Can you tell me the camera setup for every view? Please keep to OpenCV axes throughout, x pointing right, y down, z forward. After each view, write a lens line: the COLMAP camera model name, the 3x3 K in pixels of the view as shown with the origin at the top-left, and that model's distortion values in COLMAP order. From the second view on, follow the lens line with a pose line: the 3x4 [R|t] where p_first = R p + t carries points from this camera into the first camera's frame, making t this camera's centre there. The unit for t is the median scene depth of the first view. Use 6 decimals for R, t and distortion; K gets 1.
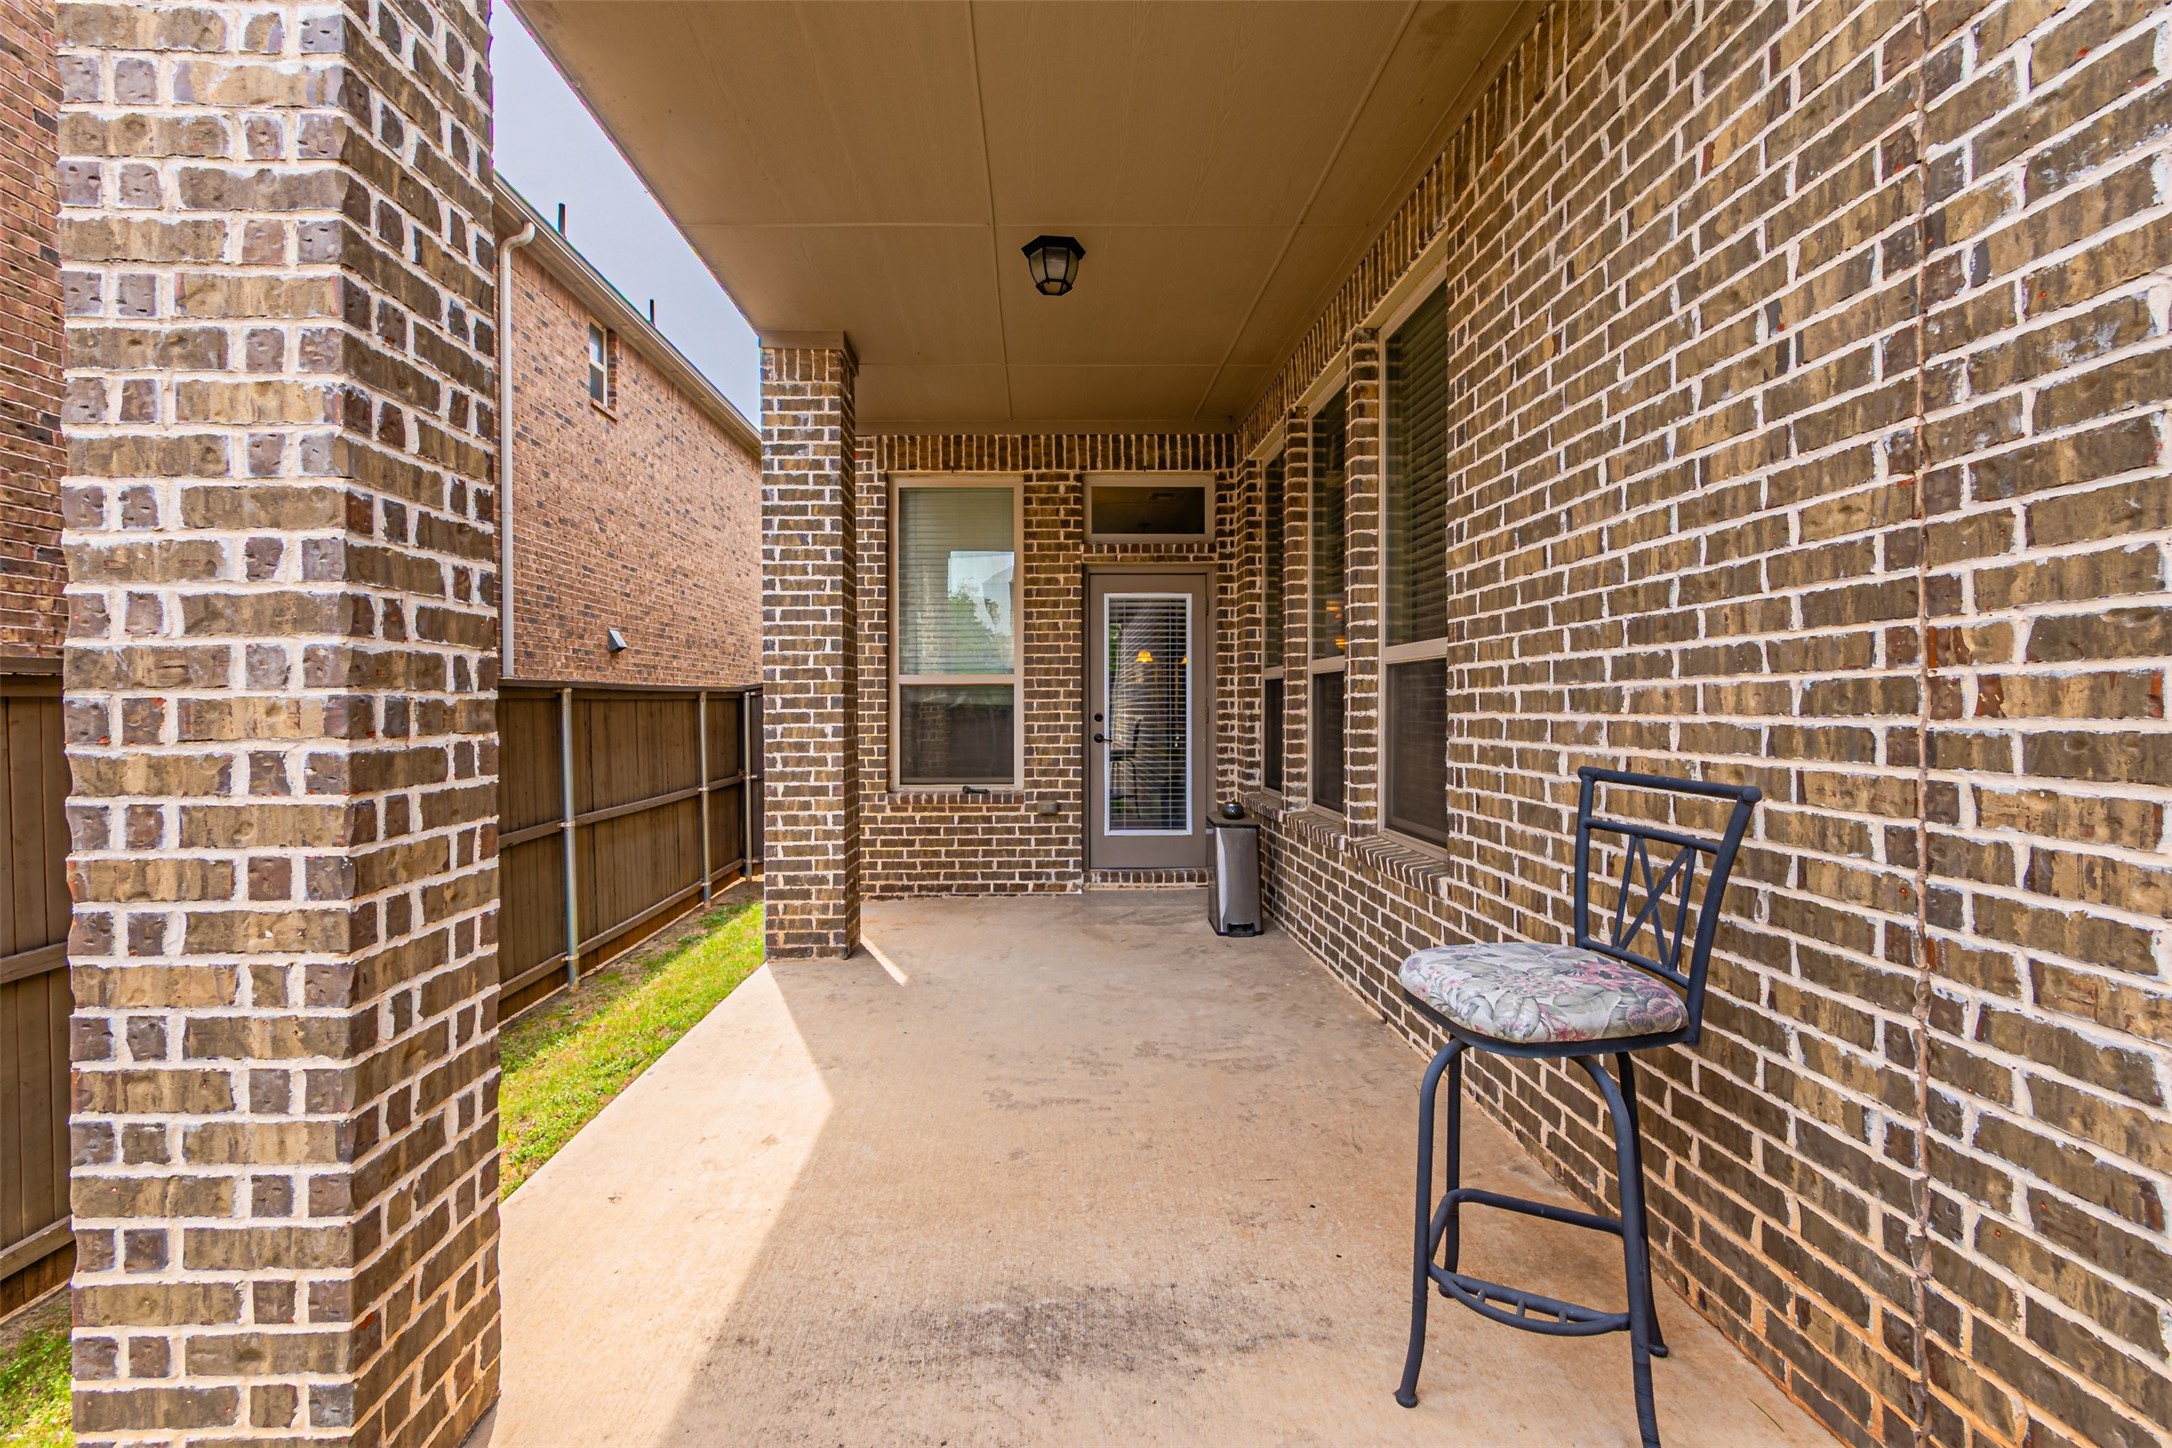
lens RADIAL K [[961.9, 0, 1071.1], [0, 961.9, 719.7], [0, 0, 1]] dist [0.003252, -0.001709]
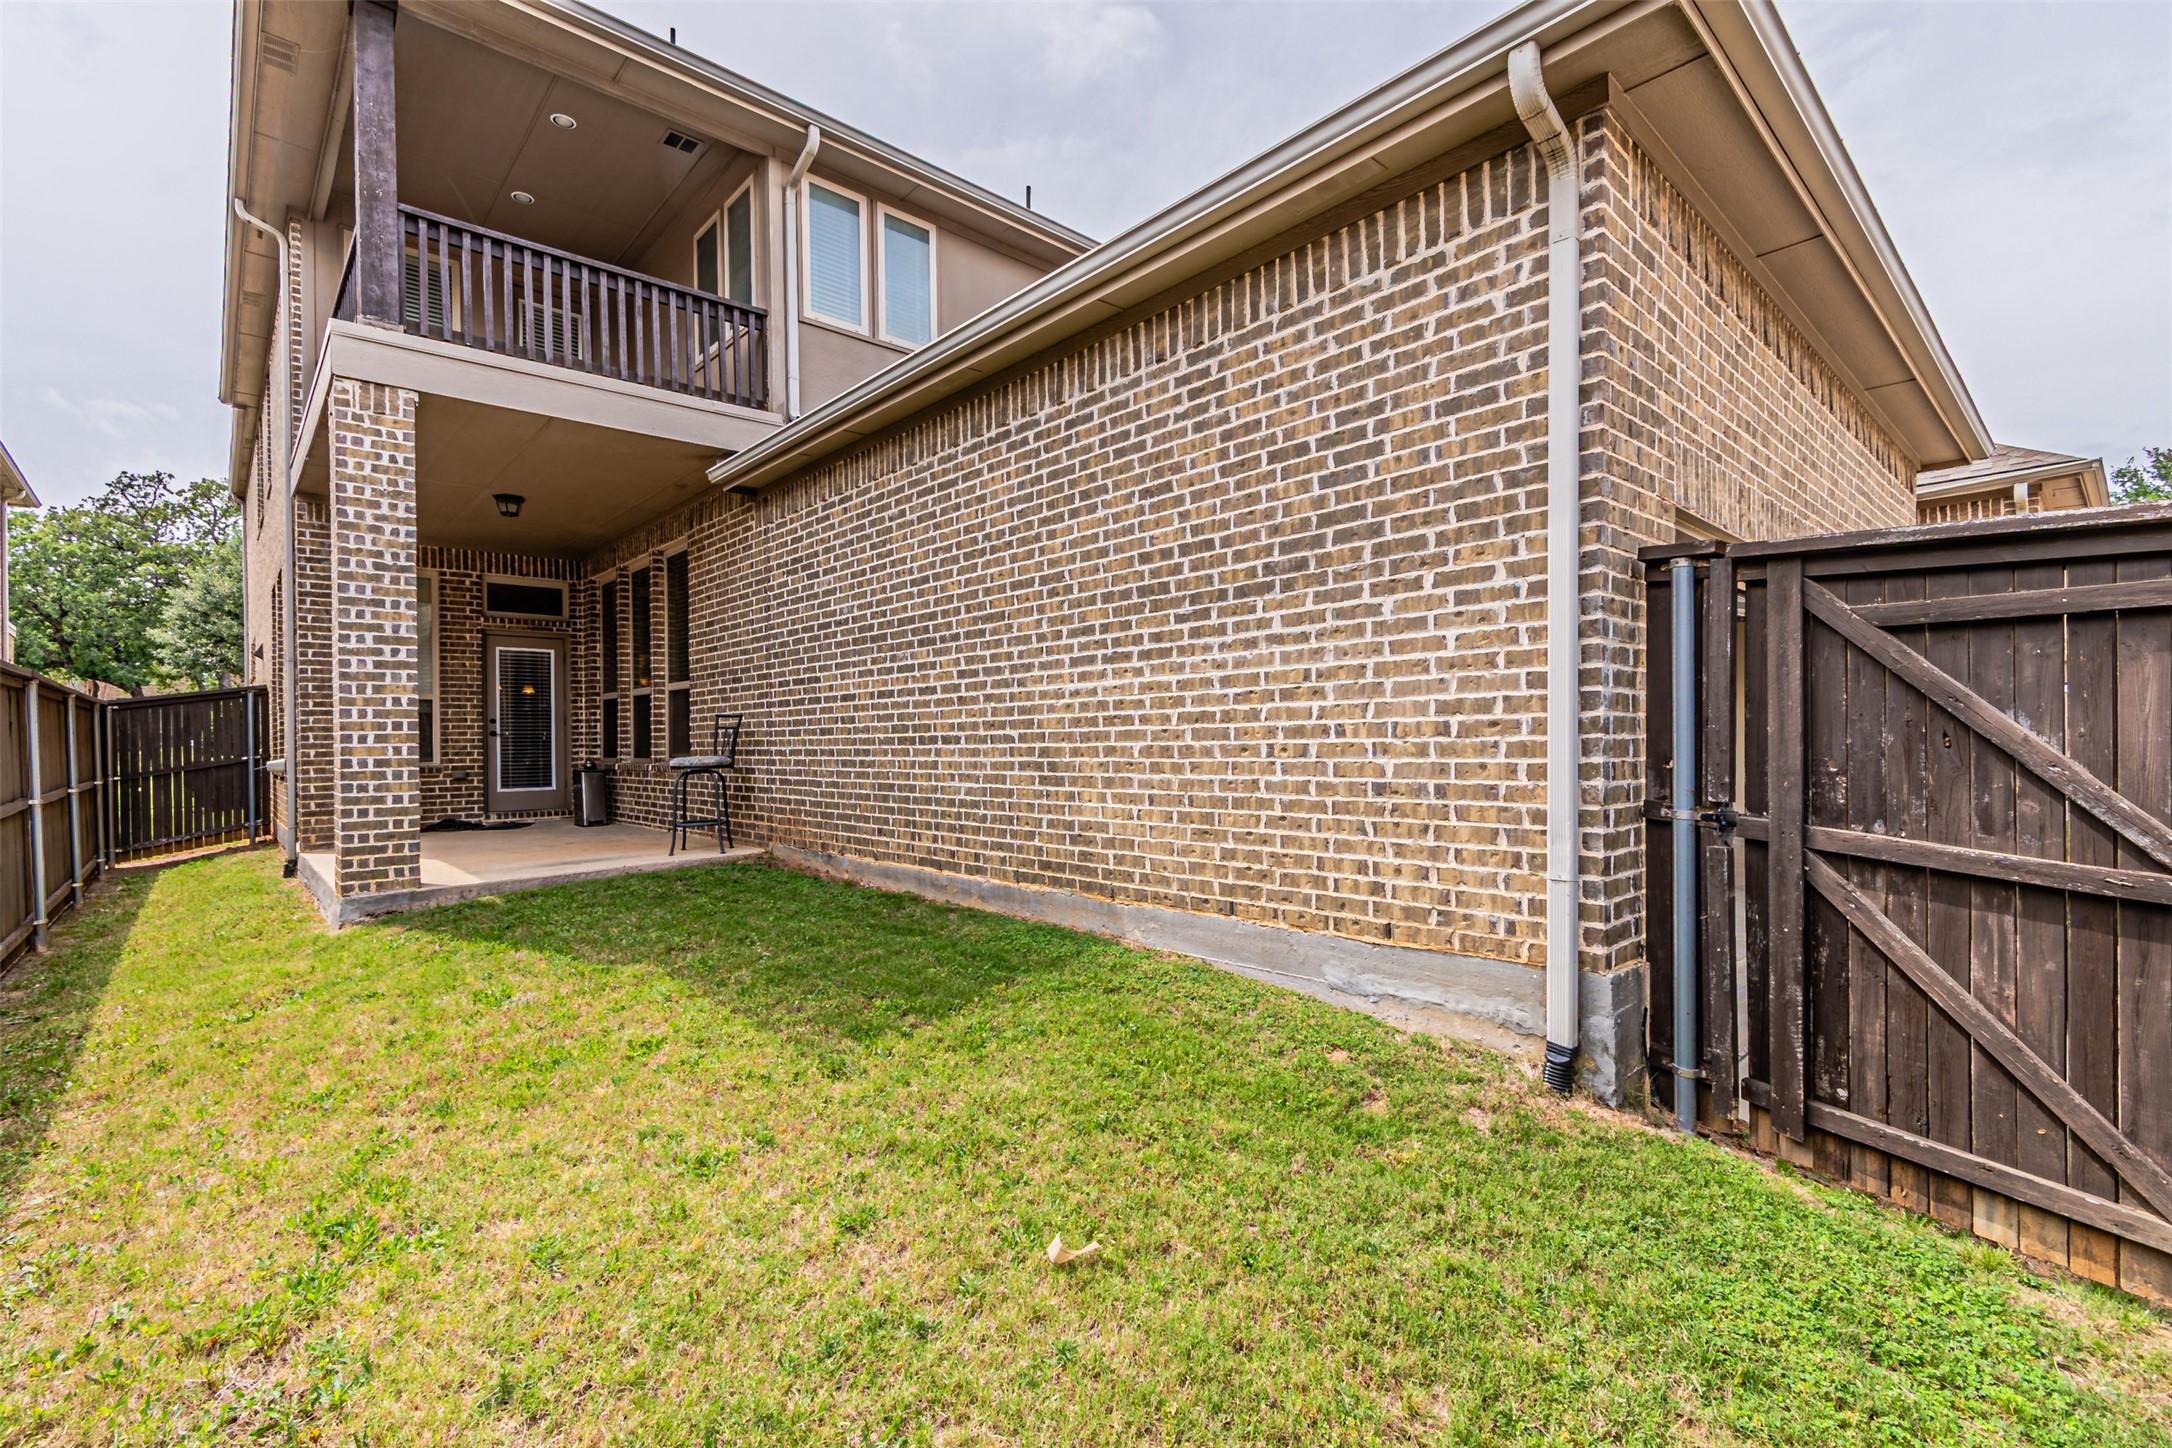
lens RADIAL K [[961.9, 0, 1068.7], [0, 961.9, 738.7], [0, 0, 1]] dist [0.003252, -0.001709]
pose [[0.765921, -0.002709, 0.642929, -0.628797], [0.018396, 0.999674, -0.017702, 0.170777], [-0.642671, 0.025385, 0.765721, -2.054631]]
